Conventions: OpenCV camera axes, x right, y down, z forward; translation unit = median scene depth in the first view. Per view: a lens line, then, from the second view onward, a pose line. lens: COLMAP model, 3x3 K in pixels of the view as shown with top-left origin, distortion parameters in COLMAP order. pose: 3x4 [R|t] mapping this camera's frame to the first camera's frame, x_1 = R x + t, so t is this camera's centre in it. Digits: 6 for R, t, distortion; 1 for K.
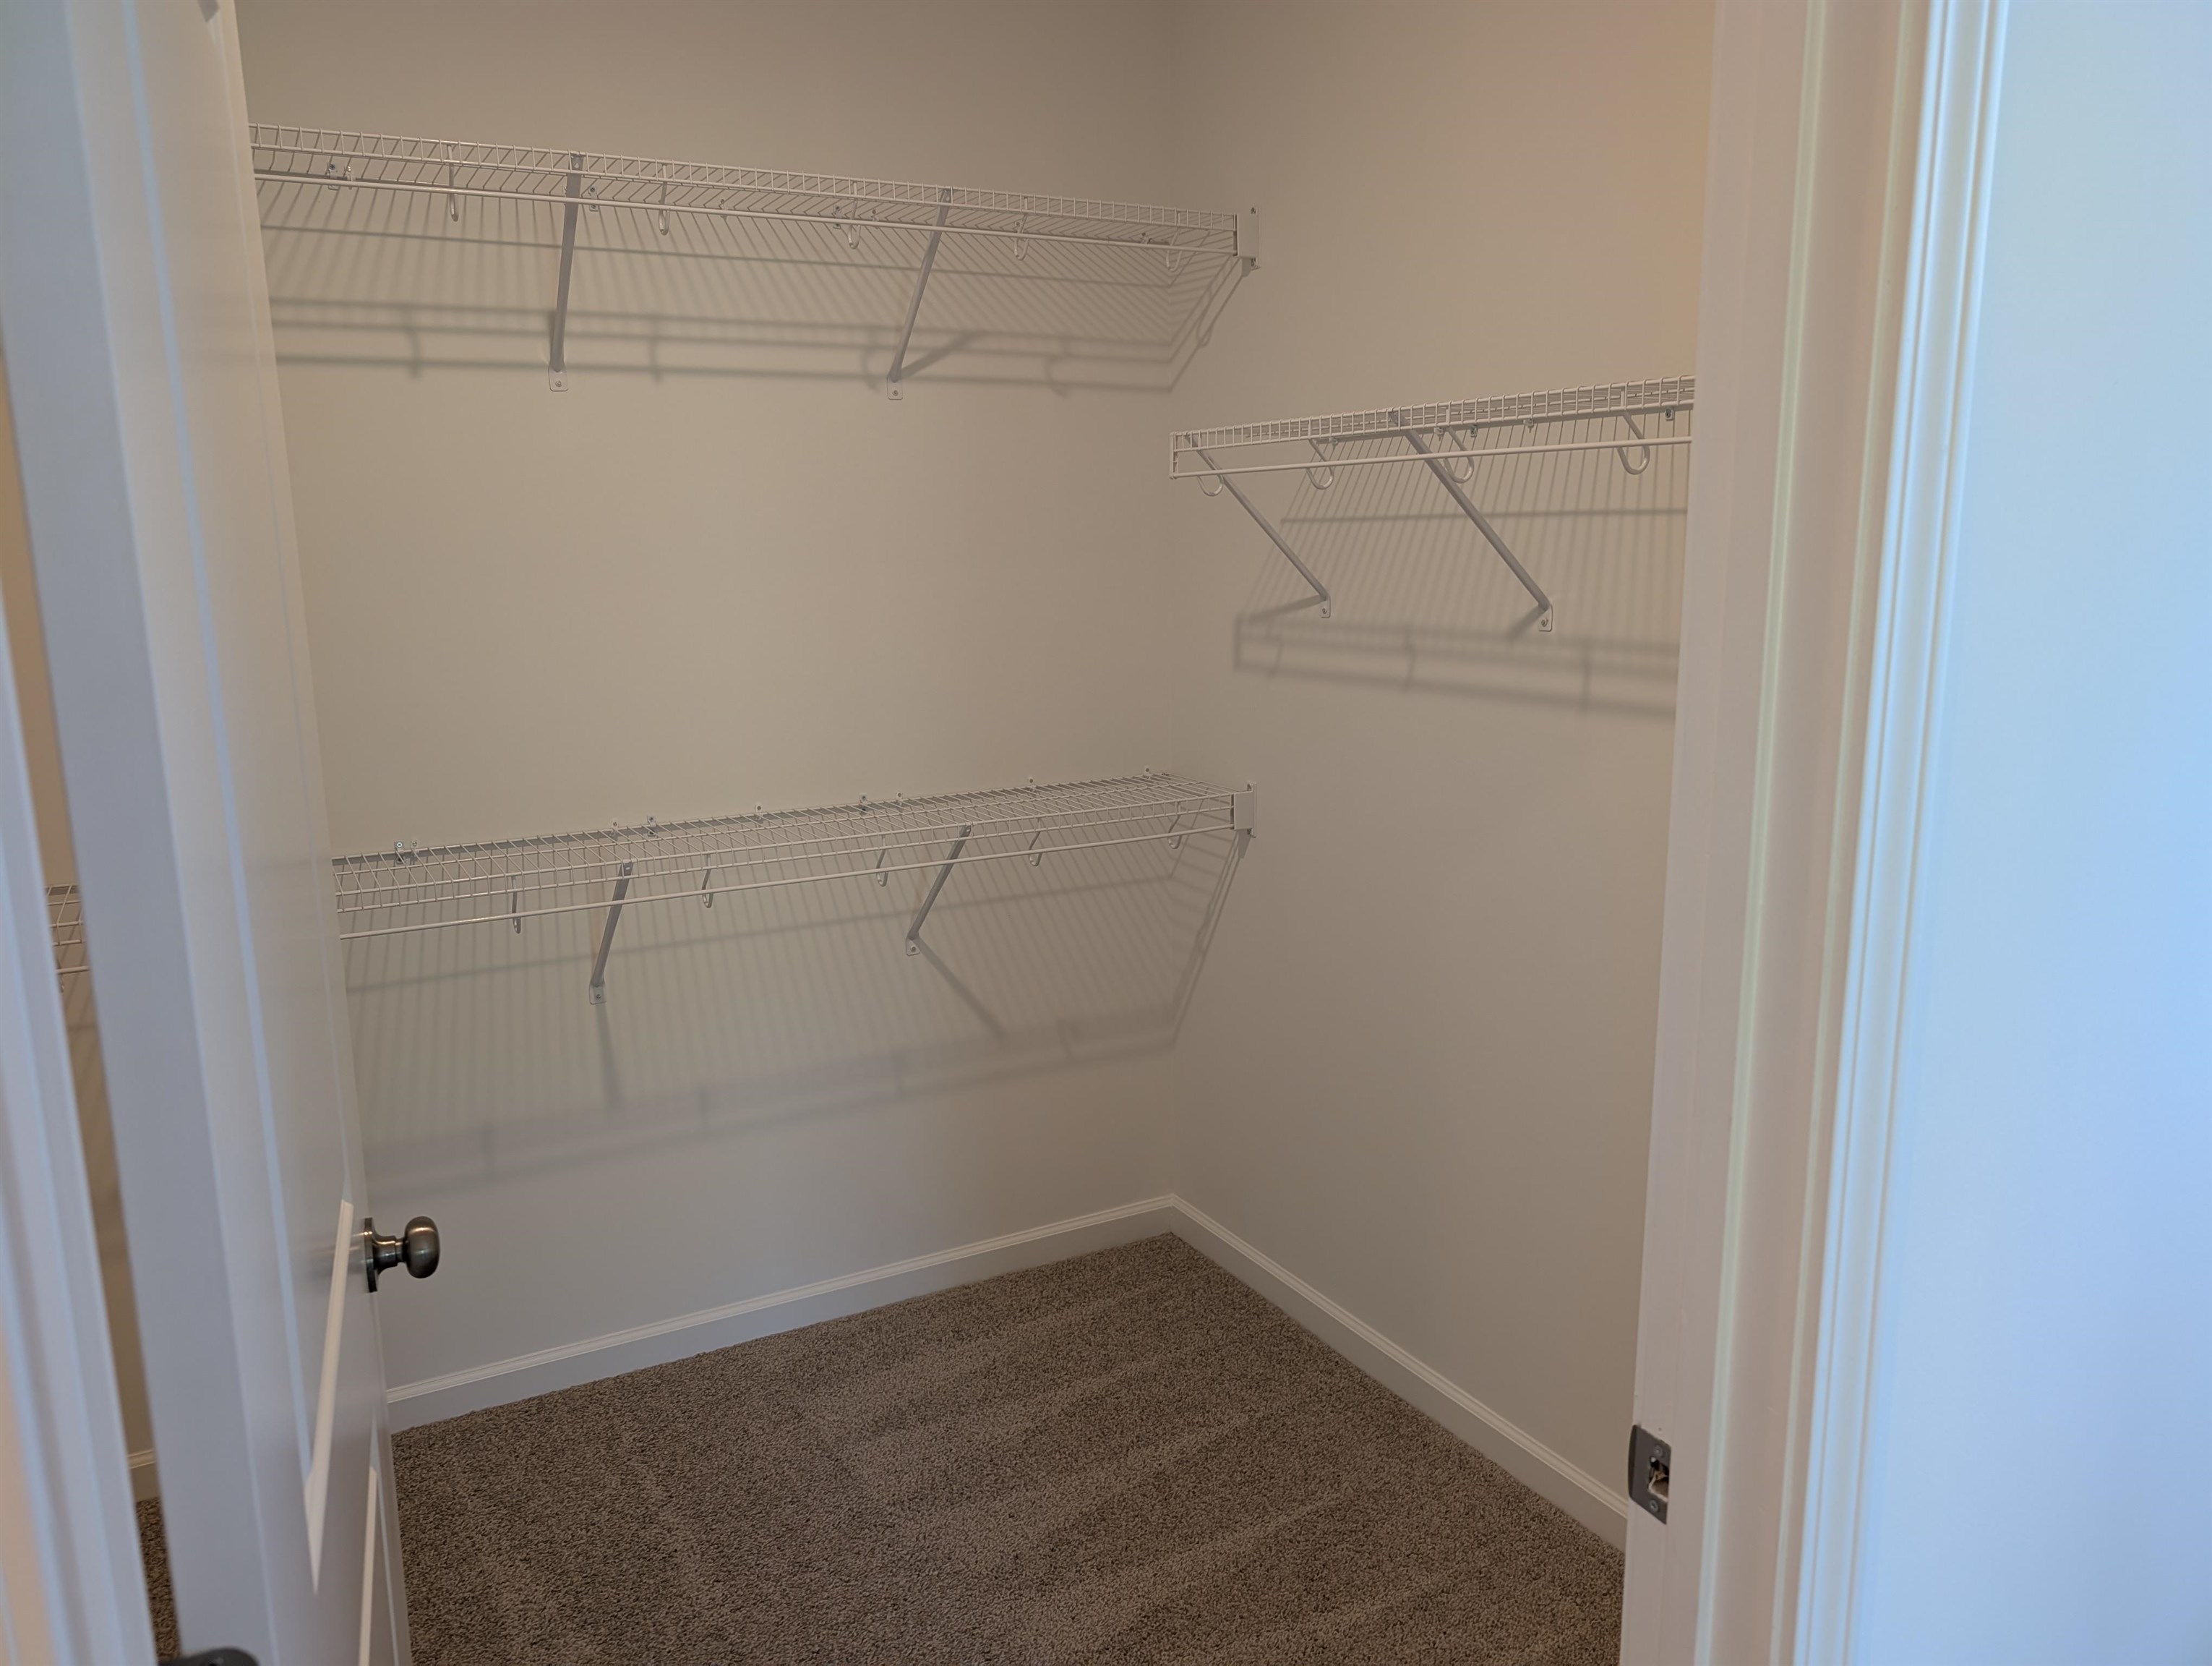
lens RADIAL K [[1591.0, 0, 1115.9], [0, 1591.0, 837.0], [0, 0, 1]] dist [0.015962, -0.014427]
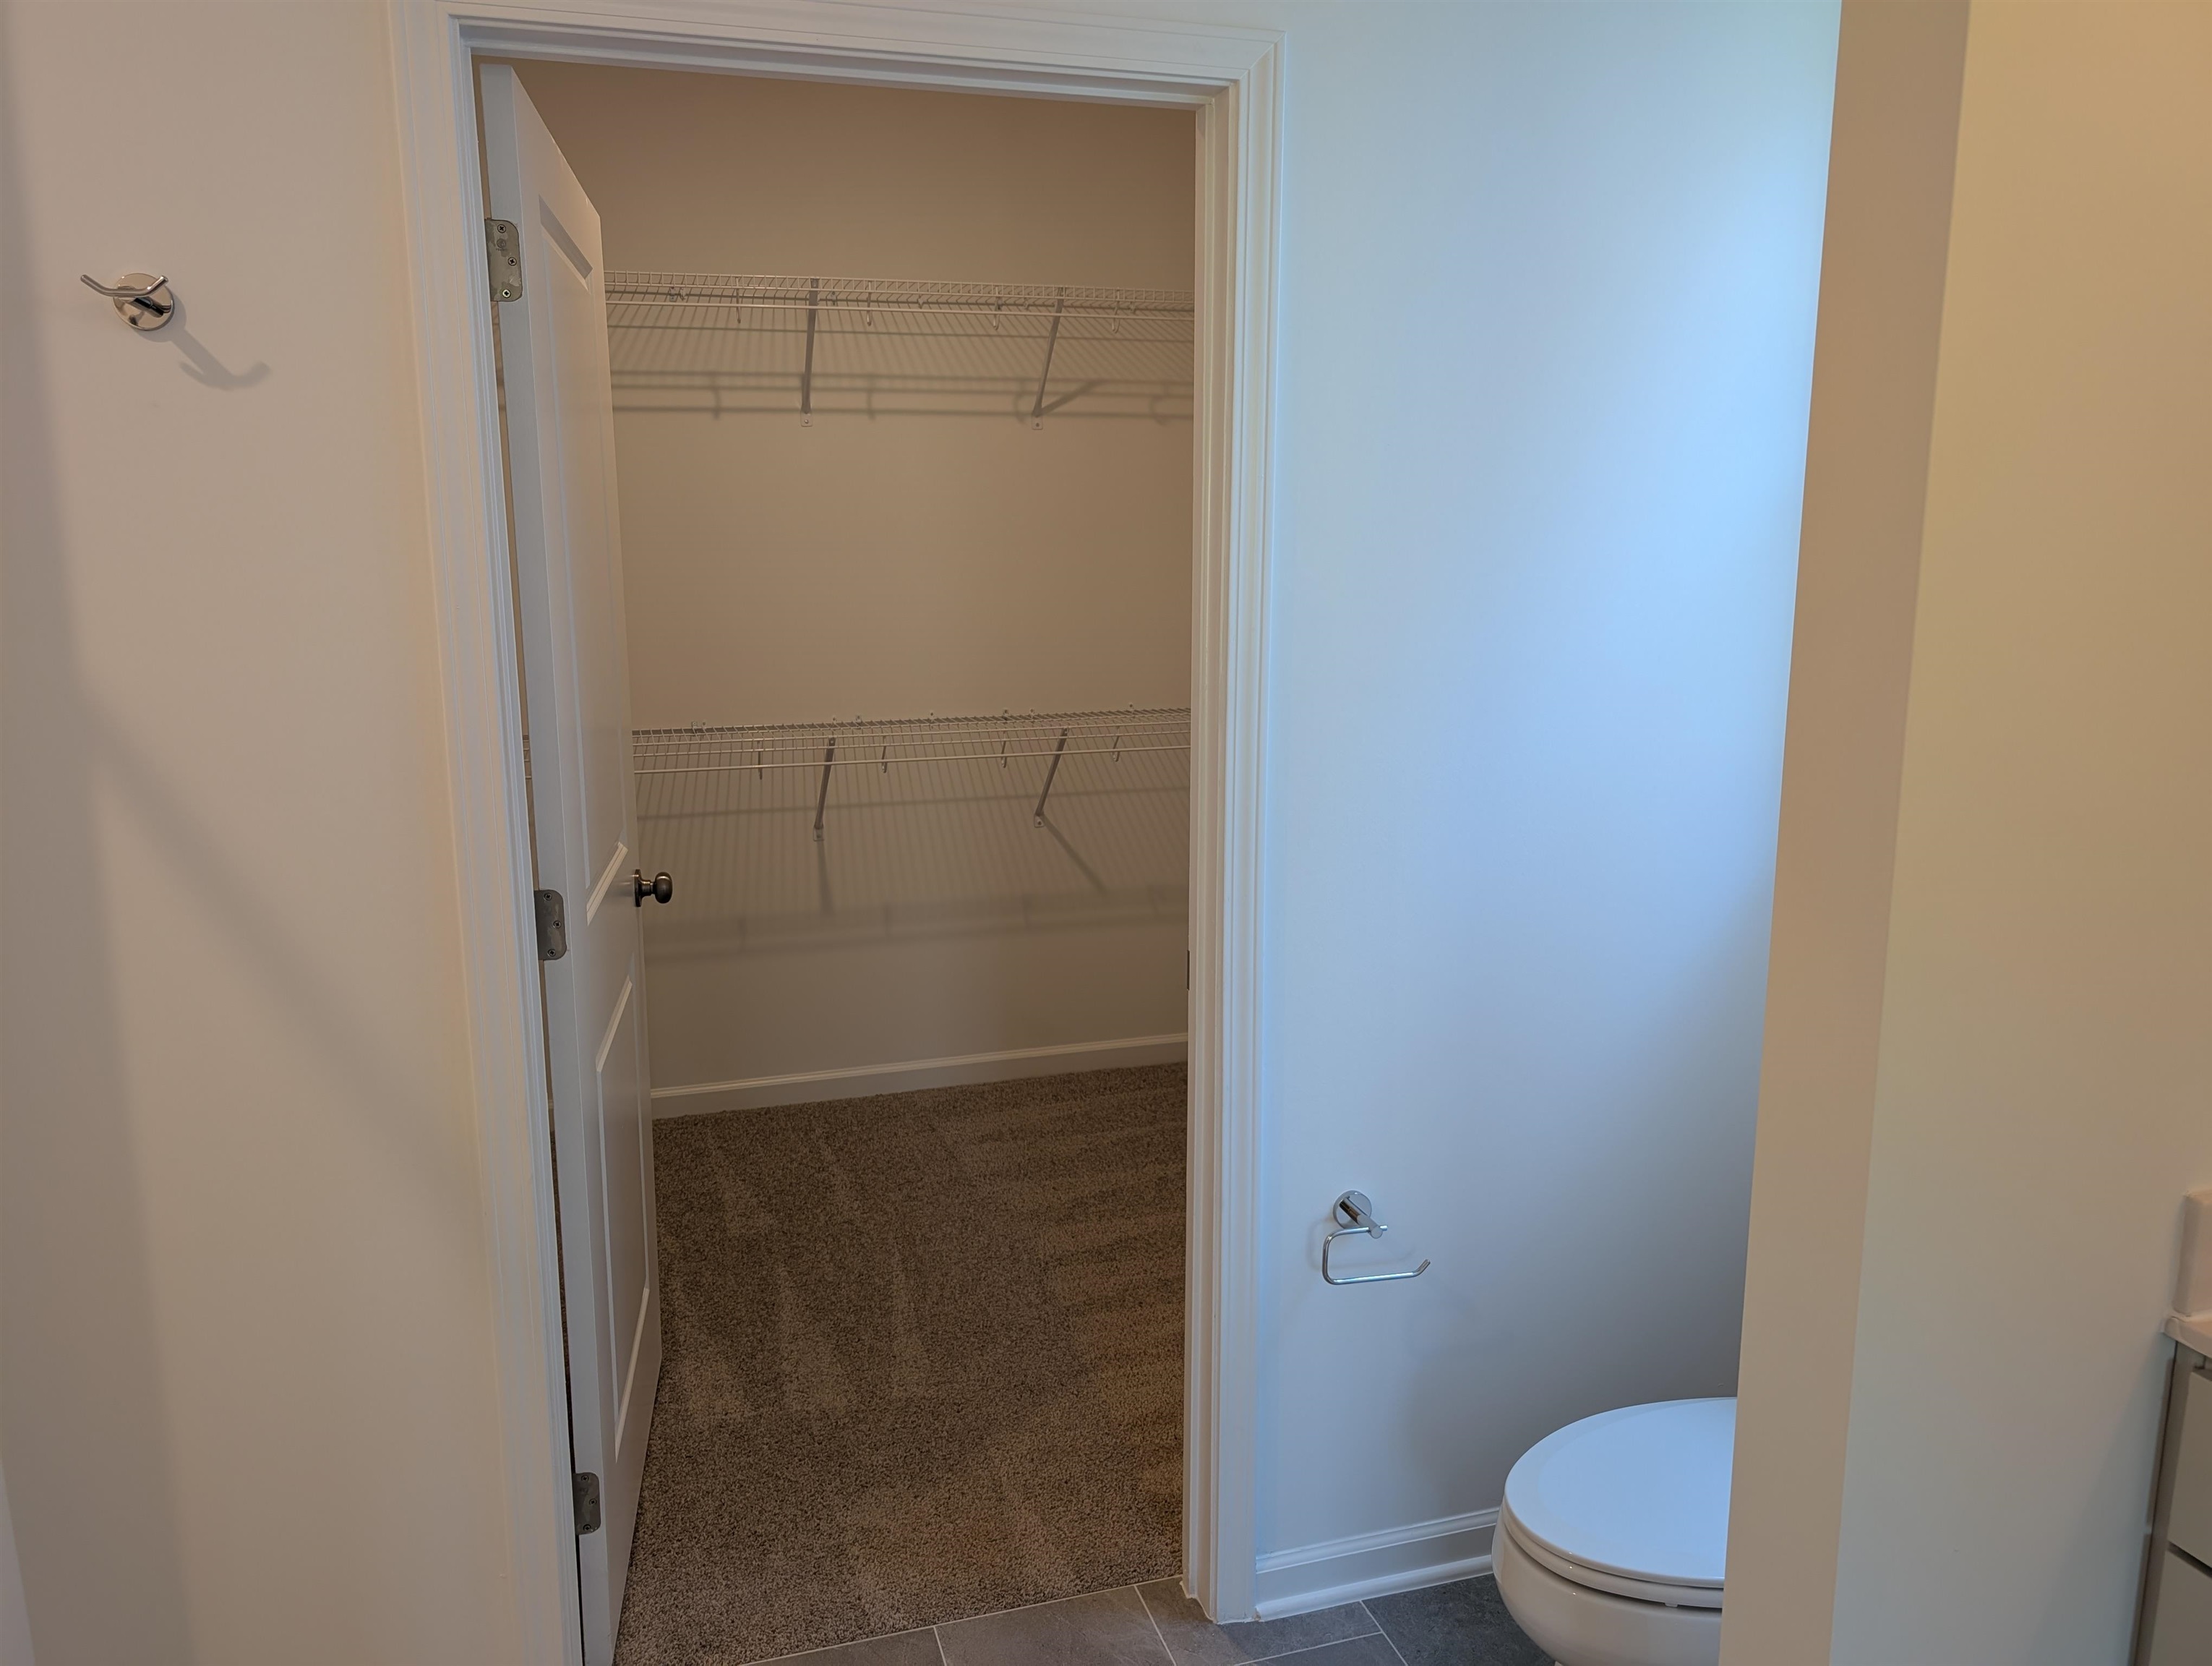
lens RADIAL K [[1591.0, 0, 1092.4], [0, 1591.0, 844.6], [0, 0, 1]] dist [0.015962, -0.014427]
pose [[0.973246, 0.040157, -0.226230, 0.263209], [-0.045877, 0.998745, -0.020079, 0.130233], [0.225140, 0.029920, 0.973867, -0.386266]]
